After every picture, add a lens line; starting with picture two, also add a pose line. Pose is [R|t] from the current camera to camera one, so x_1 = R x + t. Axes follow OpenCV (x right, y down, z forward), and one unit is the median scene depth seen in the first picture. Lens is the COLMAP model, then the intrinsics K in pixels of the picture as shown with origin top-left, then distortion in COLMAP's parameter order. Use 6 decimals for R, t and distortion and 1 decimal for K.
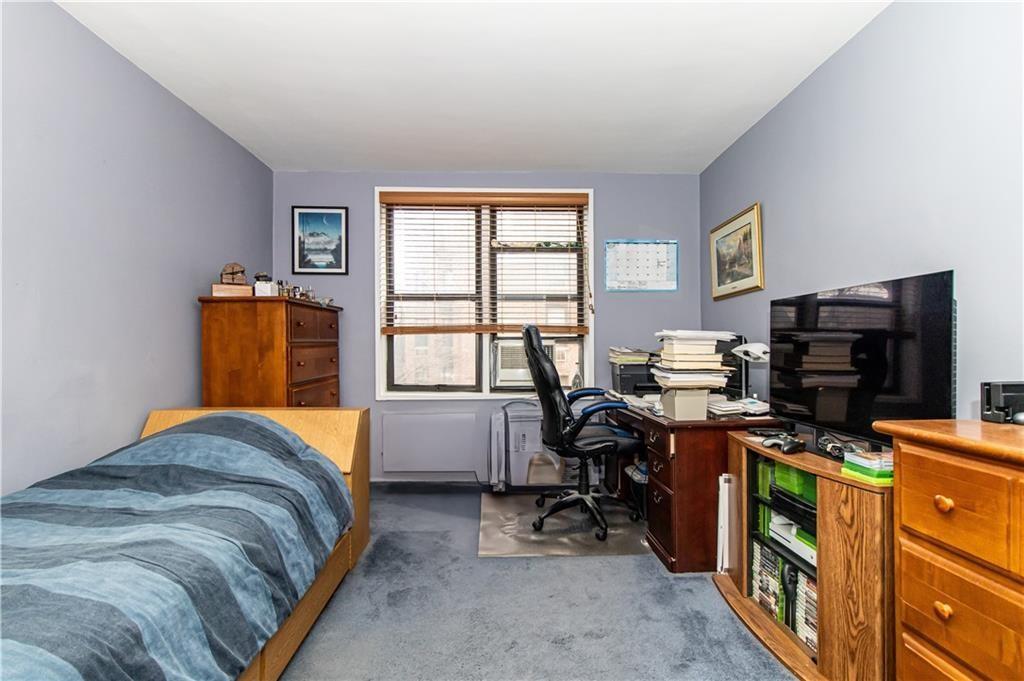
lens RADIAL K [[496.6, 0, 515.7], [0, 496.6, 344.5], [0, 0, 1]] dist [0.001072, 0.001631]
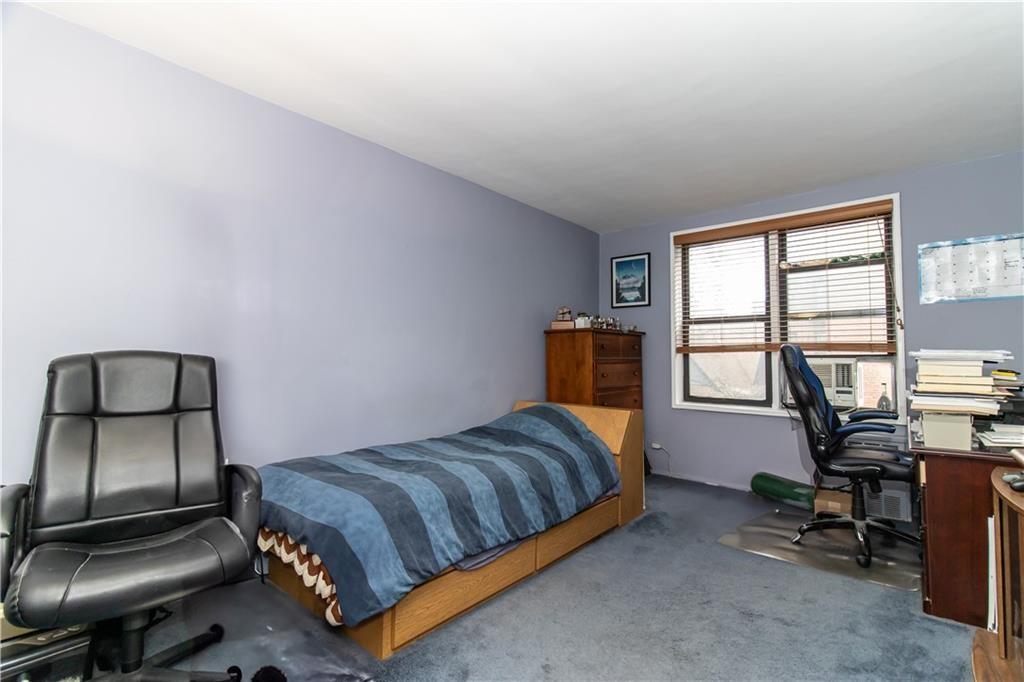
lens RADIAL K [[496.6, 0, 515.7], [0, 496.6, 345.0], [0, 0, 1]] dist [0.001072, 0.001631]
pose [[0.724969, -0.014219, -0.688635, 0.323846], [-0.006625, 0.999597, -0.027614, -0.005657], [0.688750, 0.024581, 0.724582, -0.163169]]
